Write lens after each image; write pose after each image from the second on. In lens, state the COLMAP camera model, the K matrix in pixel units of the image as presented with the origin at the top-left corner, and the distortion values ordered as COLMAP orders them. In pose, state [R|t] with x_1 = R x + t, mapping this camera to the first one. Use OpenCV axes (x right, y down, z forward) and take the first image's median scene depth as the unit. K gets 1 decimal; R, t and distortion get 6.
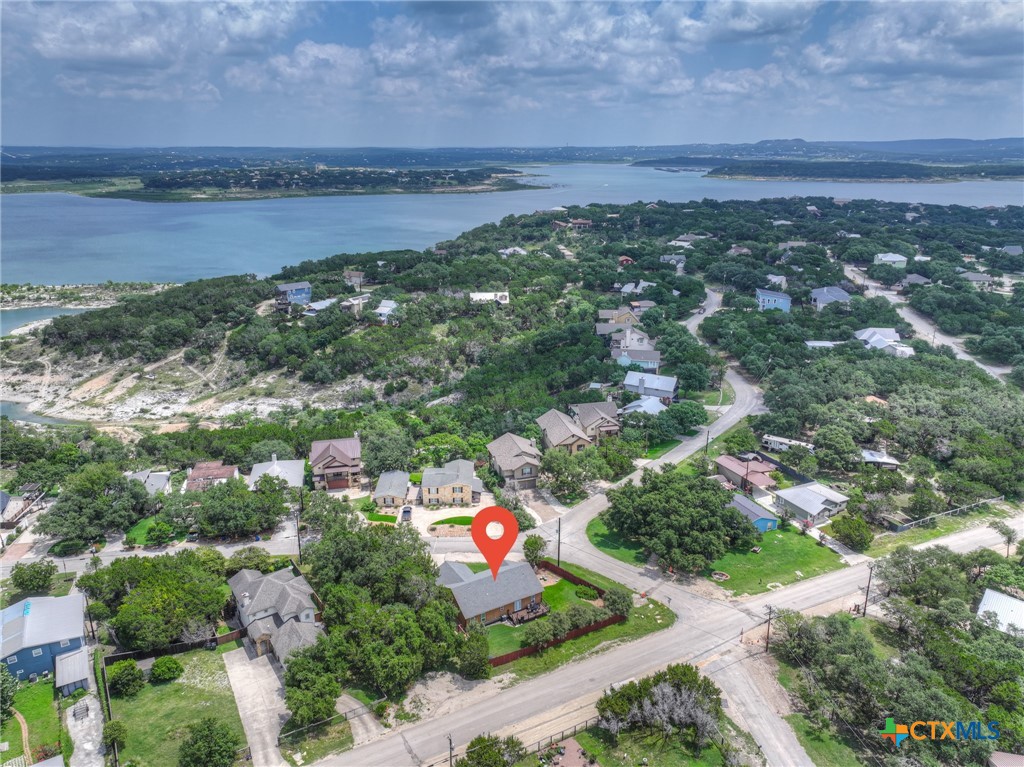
lens RADIAL K [[719.0, 0, 512.0], [0, 719.0, 383.5], [0, 0, 1]] dist [0.001985, 0.012957]
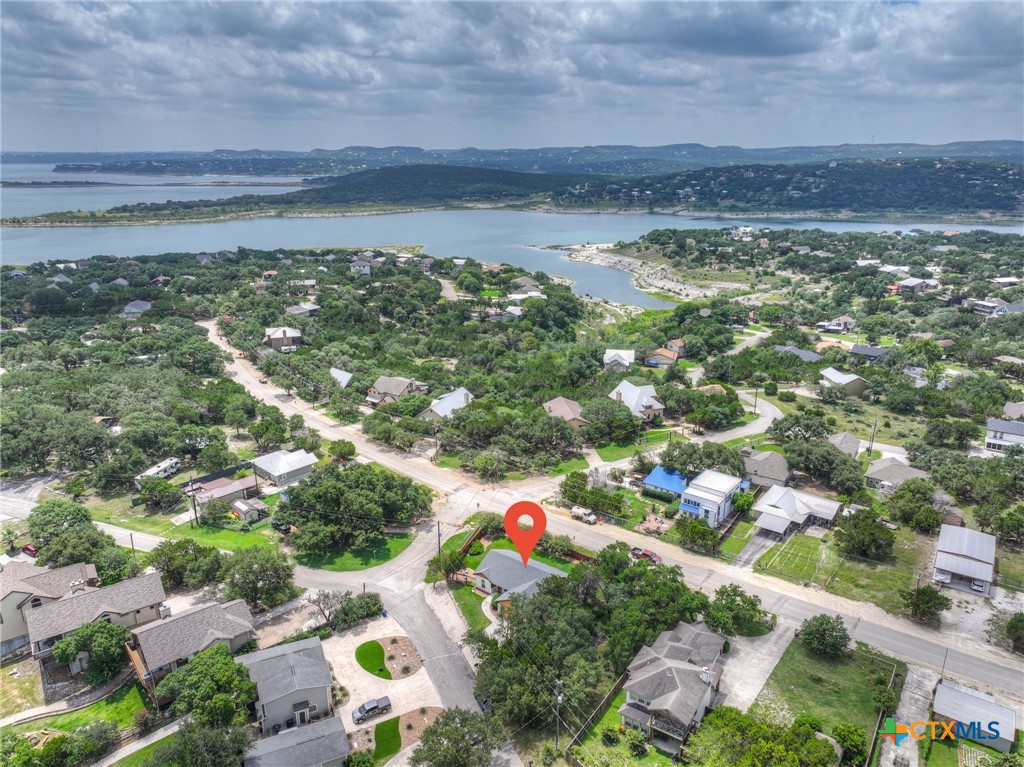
lens RADIAL K [[719.0, 0, 512.0], [0, 719.0, 383.5], [0, 0, 1]] dist [0.001985, 0.012957]
pose [[-0.380538, -0.279993, 0.881360, -0.686887], [0.294268, 0.866861, 0.402441, -0.301079], [-0.876697, 0.412500, -0.247481, 0.930071]]
